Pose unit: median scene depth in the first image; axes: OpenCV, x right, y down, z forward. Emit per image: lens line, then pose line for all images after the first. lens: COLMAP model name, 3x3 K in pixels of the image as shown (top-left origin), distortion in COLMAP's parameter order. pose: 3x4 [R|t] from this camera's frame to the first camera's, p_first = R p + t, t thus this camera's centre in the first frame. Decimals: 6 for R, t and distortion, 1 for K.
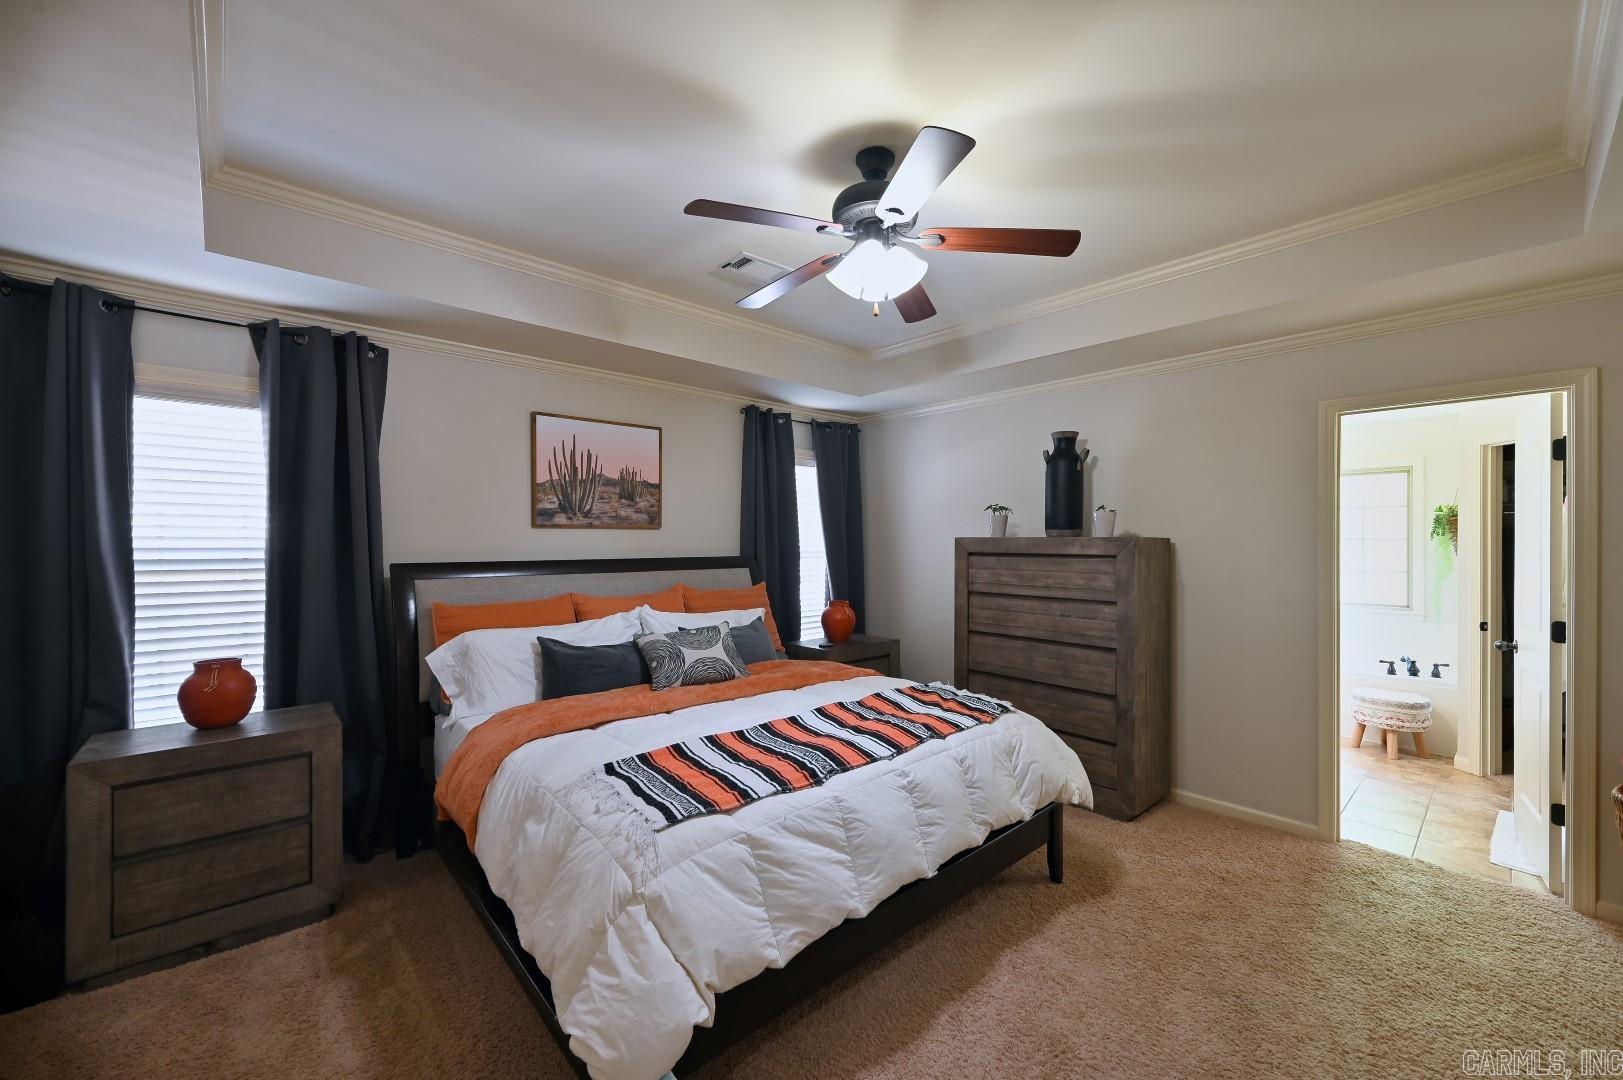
lens RADIAL K [[641.1, 0, 814.8], [0, 641.1, 539.5], [0, 0, 1]] dist [-0.000851, -0.000123]
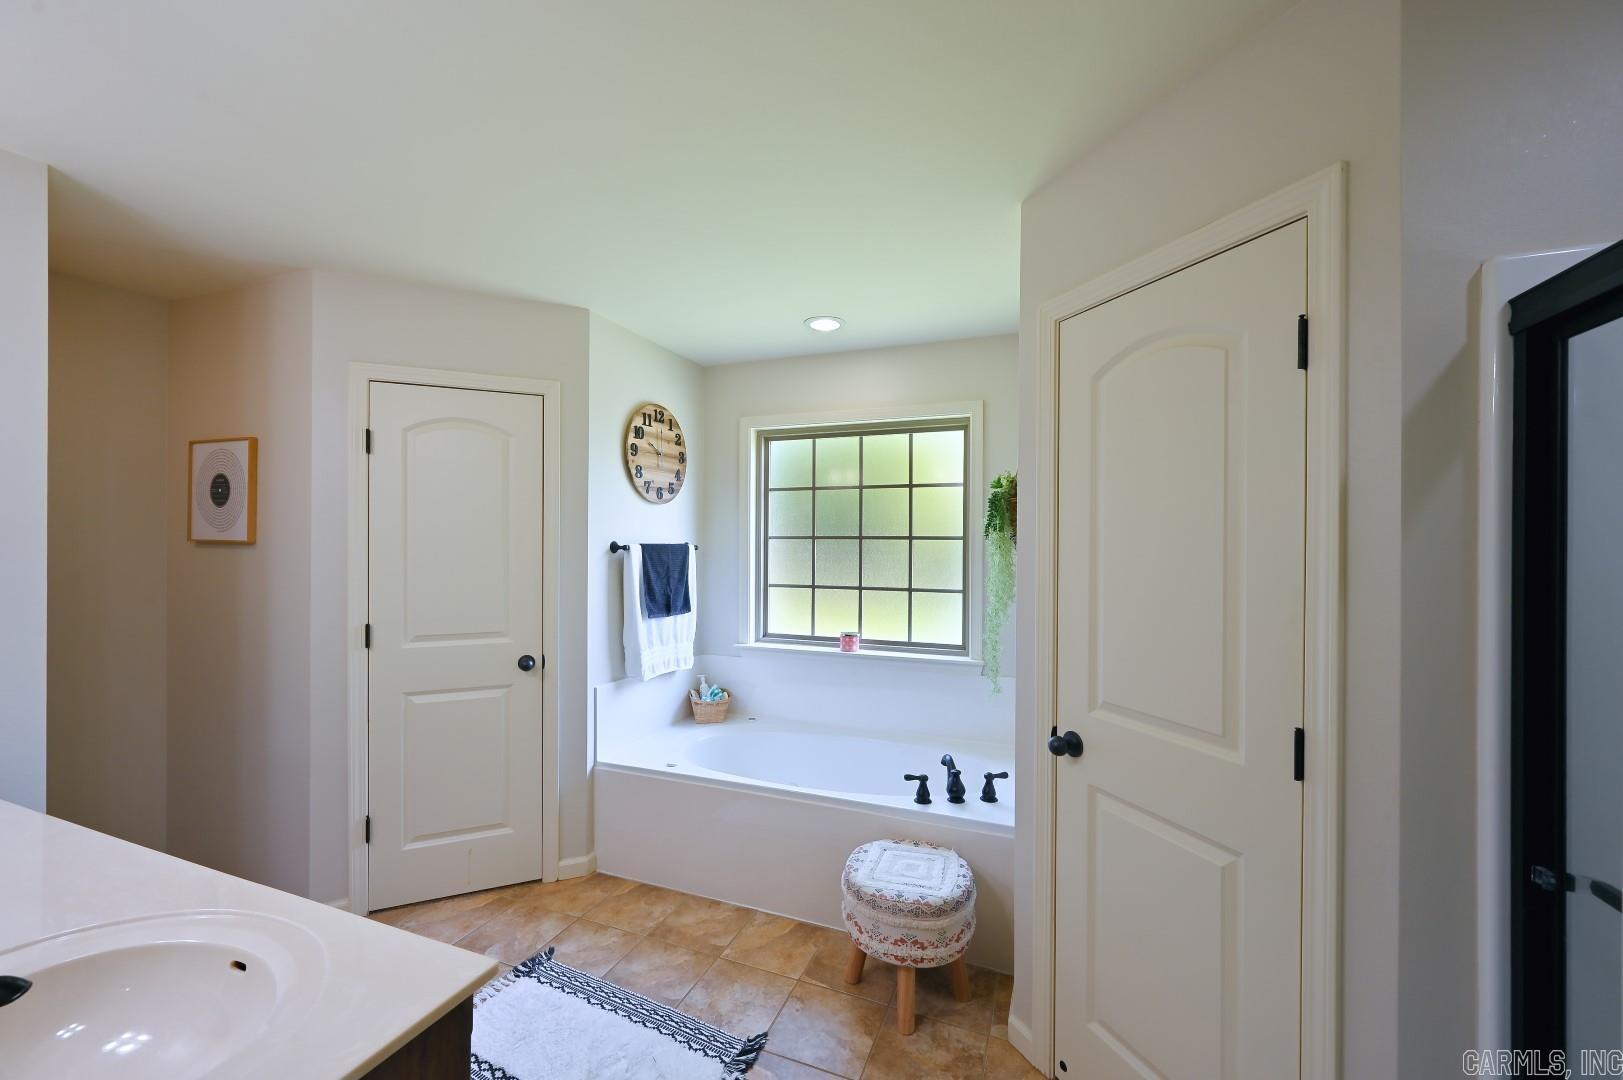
lens RADIAL K [[641.1, 0, 810.9], [0, 641.1, 540.4], [0, 0, 1]] dist [-0.000851, -0.000123]
pose [[0.900268, 0.004211, 0.435316, 0.605528], [-0.005886, 0.999980, 0.002499, 0.001150], [-0.435296, -0.004813, 0.900274, 0.588228]]
